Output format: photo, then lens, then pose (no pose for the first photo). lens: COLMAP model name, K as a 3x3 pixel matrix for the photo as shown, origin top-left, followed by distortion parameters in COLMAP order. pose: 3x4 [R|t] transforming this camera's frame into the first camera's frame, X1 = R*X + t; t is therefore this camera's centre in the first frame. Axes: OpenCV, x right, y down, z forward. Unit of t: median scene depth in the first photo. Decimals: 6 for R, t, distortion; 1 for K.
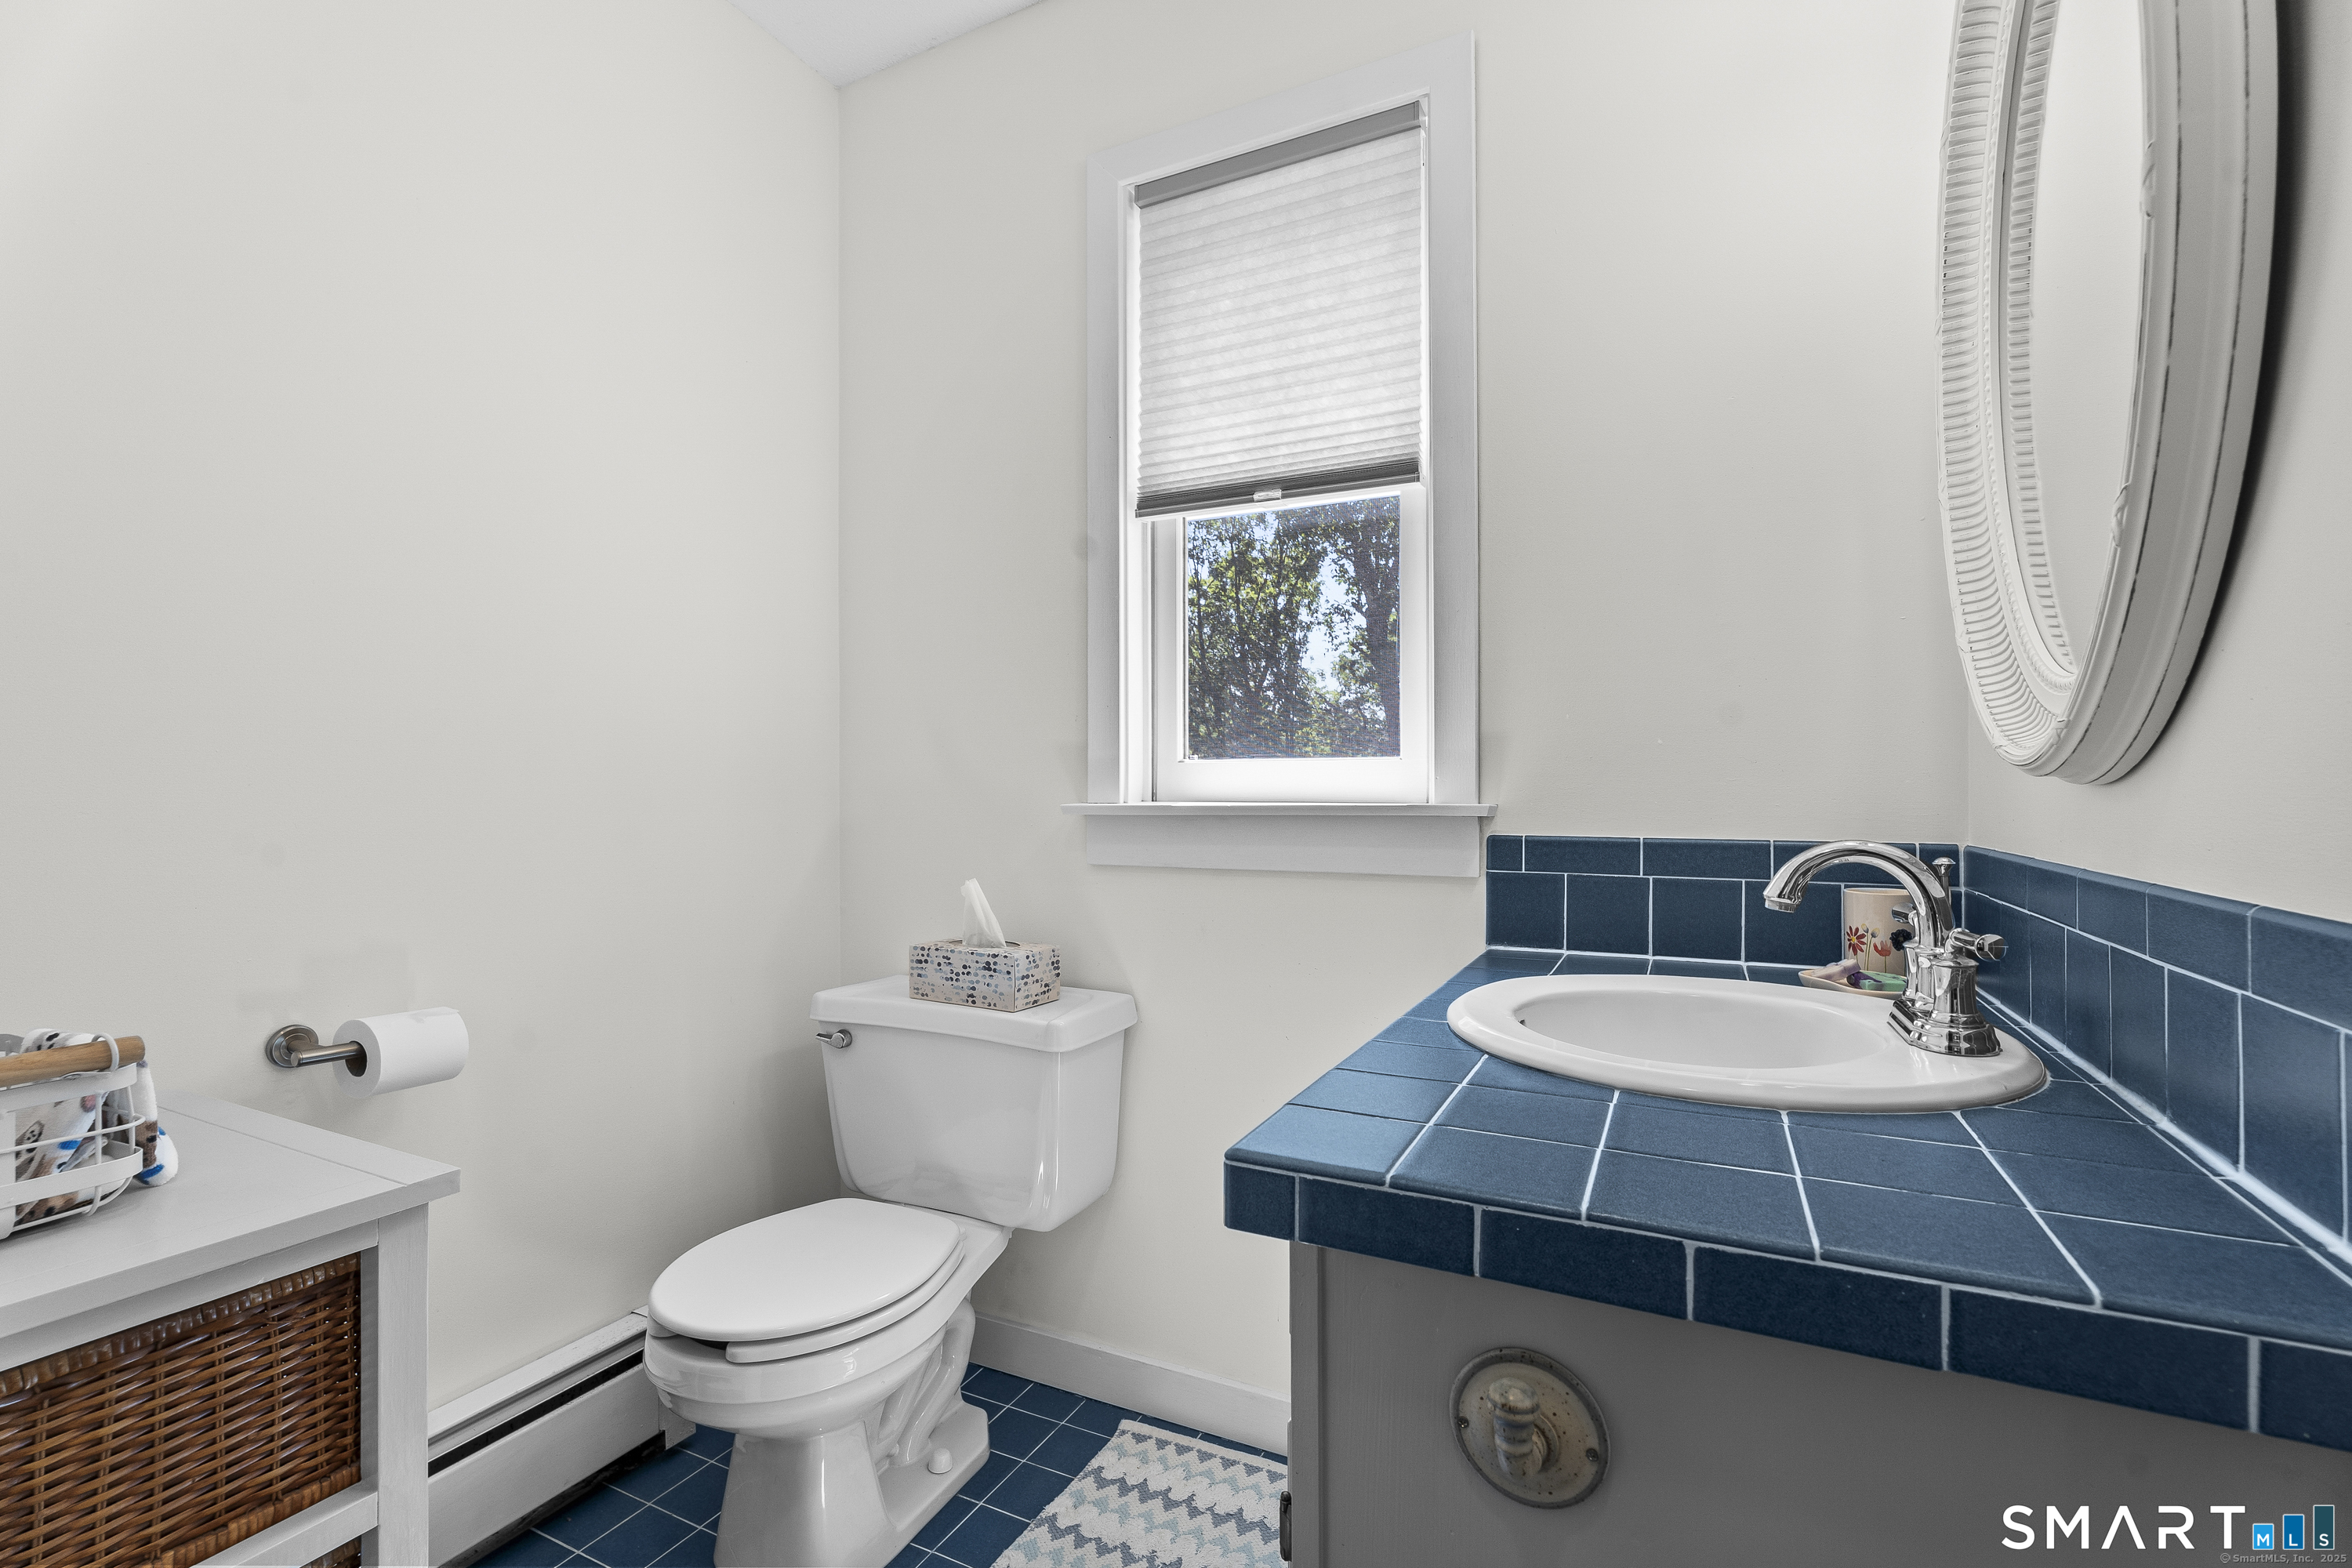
lens RADIAL K [[1067.5, 0, 1172.2], [0, 1067.5, 787.8], [0, 0, 1]] dist [-0.000336, -0.000029]
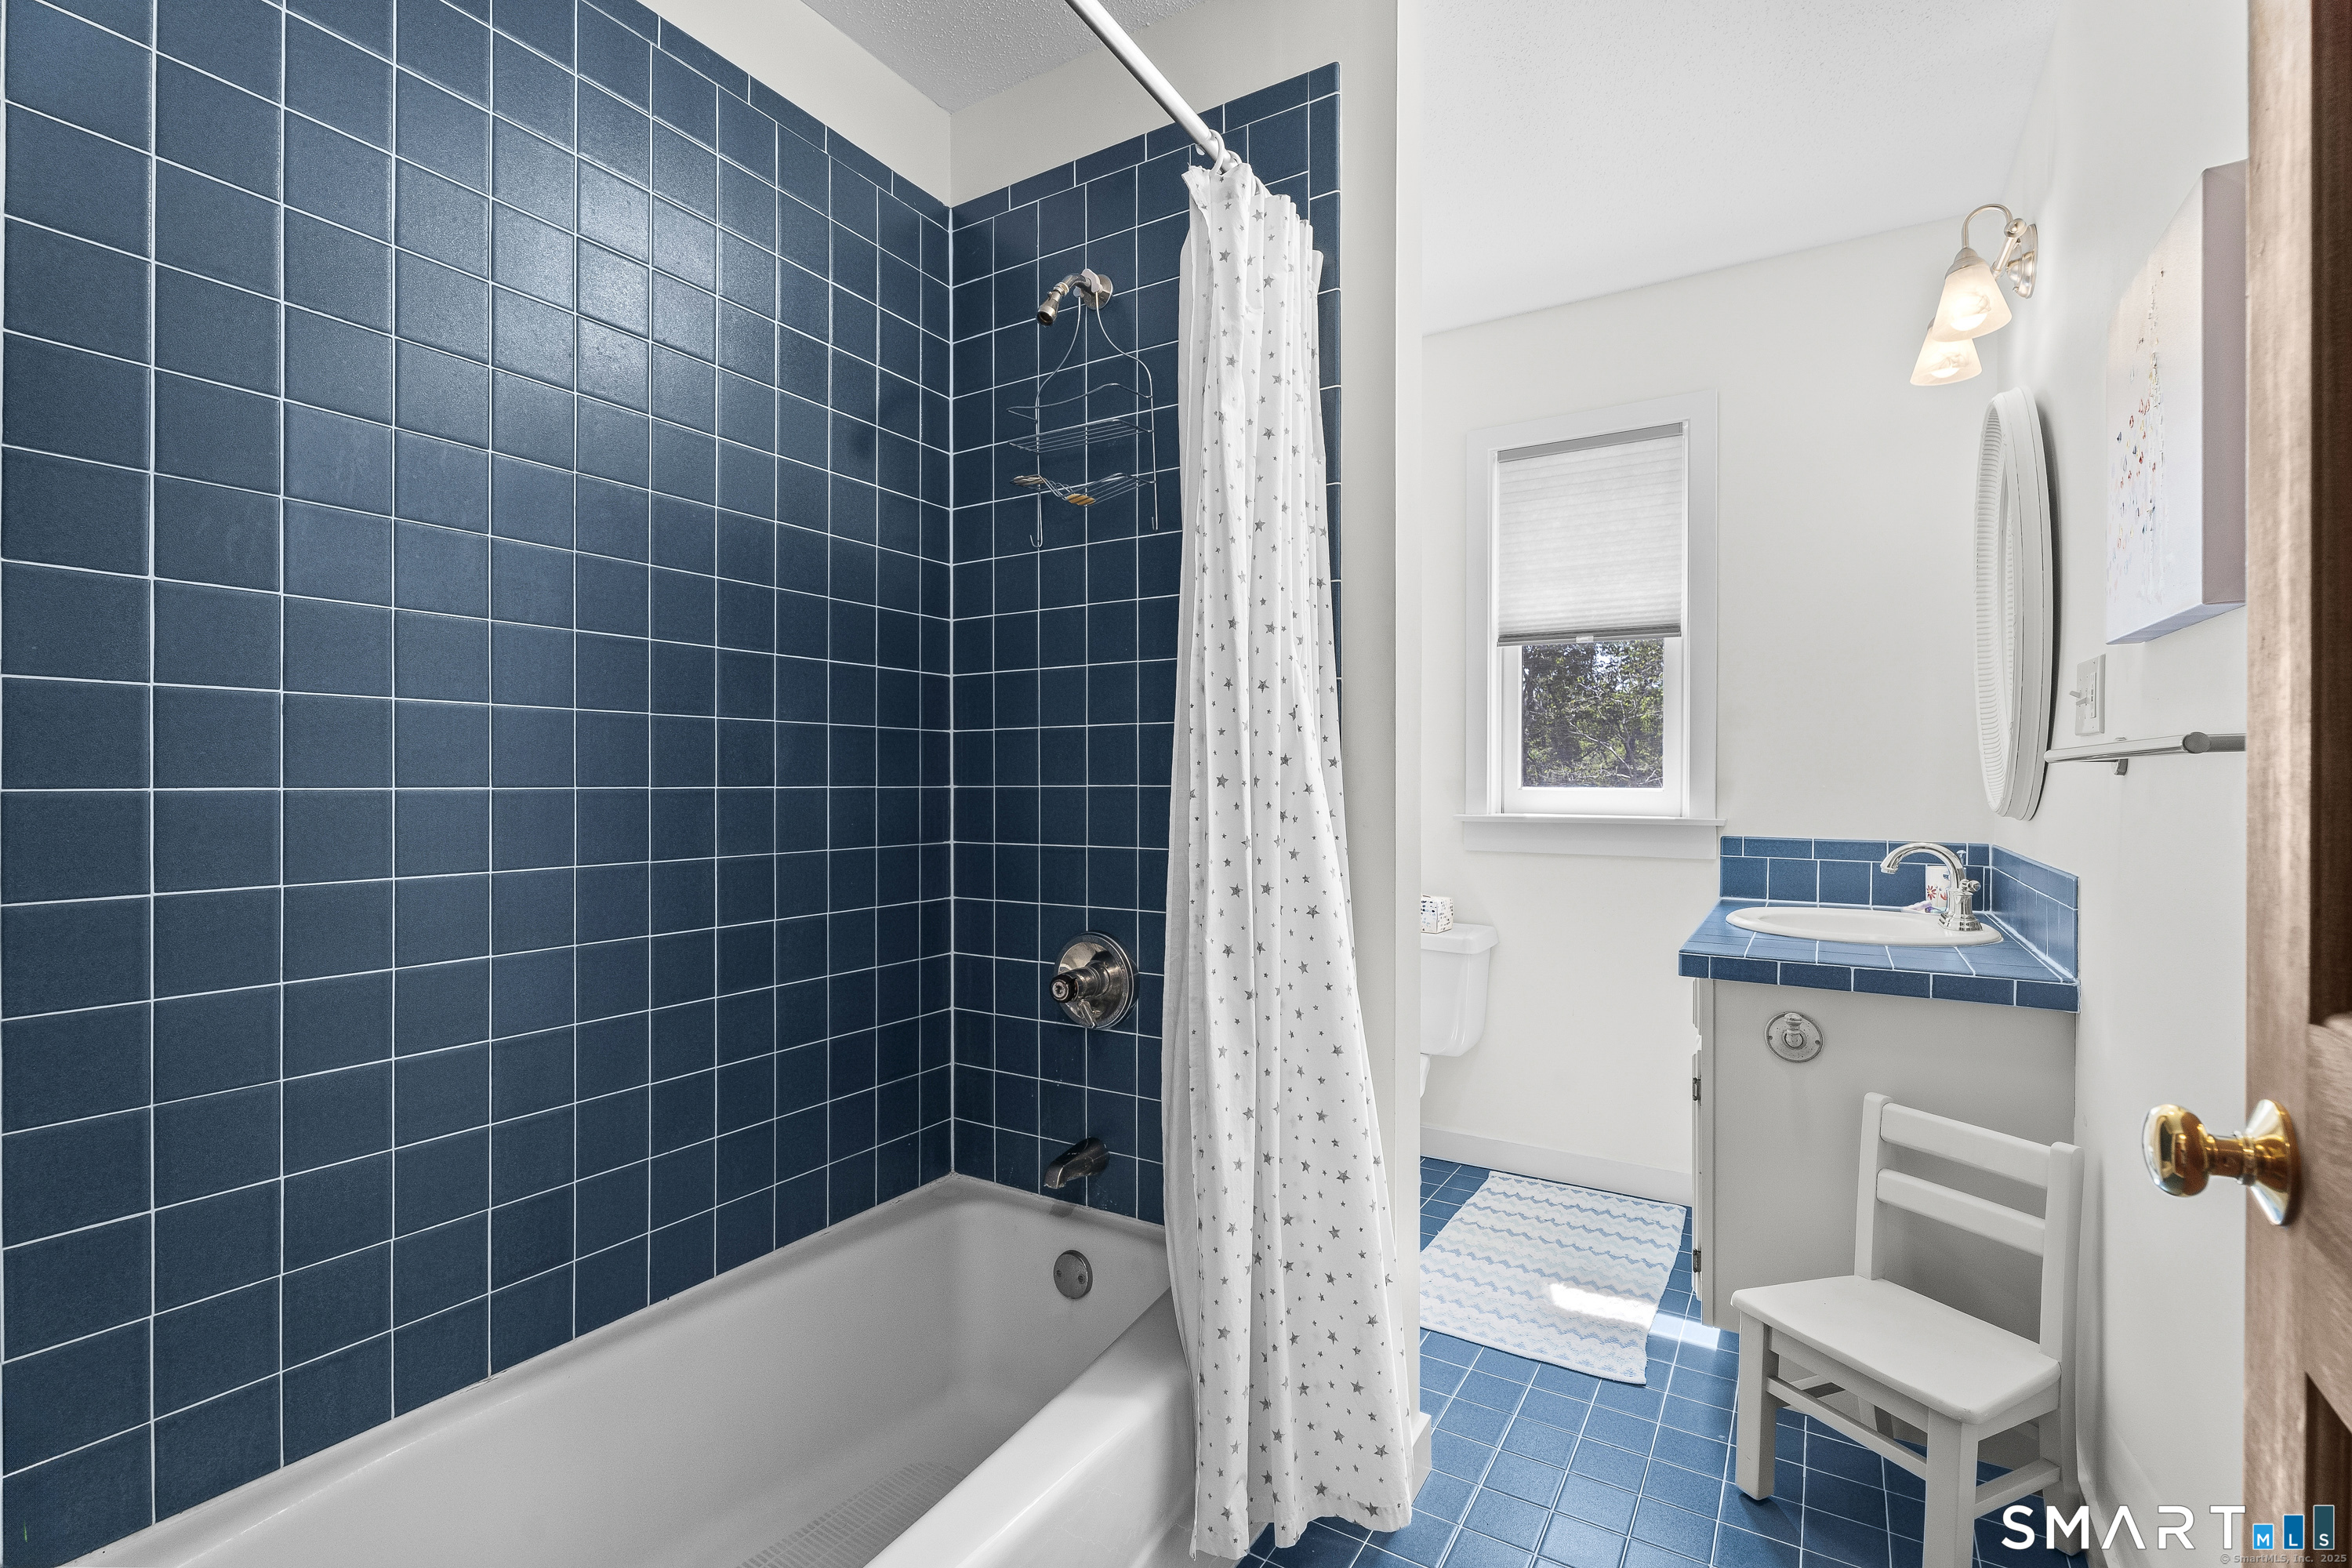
lens RADIAL K [[1067.5, 0, 1177.9], [0, 1067.5, 787.8], [0, 0, 1]] dist [-0.000336, -0.000029]
pose [[0.996350, 0.004547, -0.085241, -0.470160], [-0.003690, 0.999941, 0.010209, -0.052248], [0.085283, -0.009857, 0.996308, -0.879618]]
